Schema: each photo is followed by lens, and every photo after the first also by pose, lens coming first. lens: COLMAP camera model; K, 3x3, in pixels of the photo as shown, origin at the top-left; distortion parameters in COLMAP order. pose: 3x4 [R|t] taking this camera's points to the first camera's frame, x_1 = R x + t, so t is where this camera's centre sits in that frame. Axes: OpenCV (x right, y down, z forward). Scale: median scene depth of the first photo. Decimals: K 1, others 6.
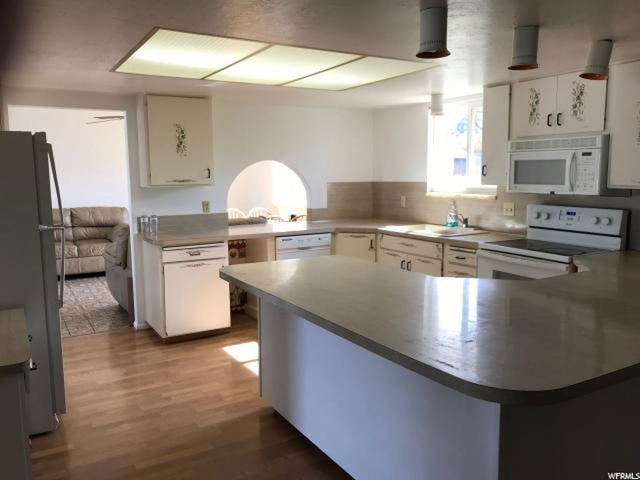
lens RADIAL K [[526.9, 0, 320.3], [0, 526.9, 240.7], [0, 0, 1]] dist [-0.003197, -0.003633]
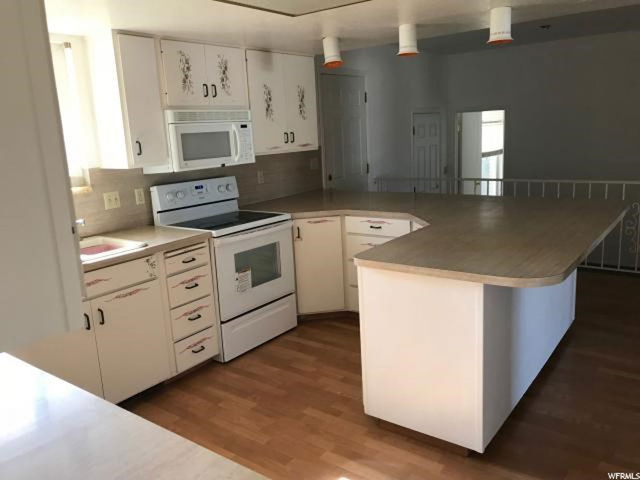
lens RADIAL K [[526.9, 0, 320.2], [0, 526.9, 238.4], [0, 0, 1]] dist [-0.003197, -0.003633]
pose [[-0.385534, -0.165830, 0.907669, -0.555800], [0.170805, 0.953889, 0.246823, -0.173133], [-0.906746, 0.250193, -0.339432, 1.201128]]
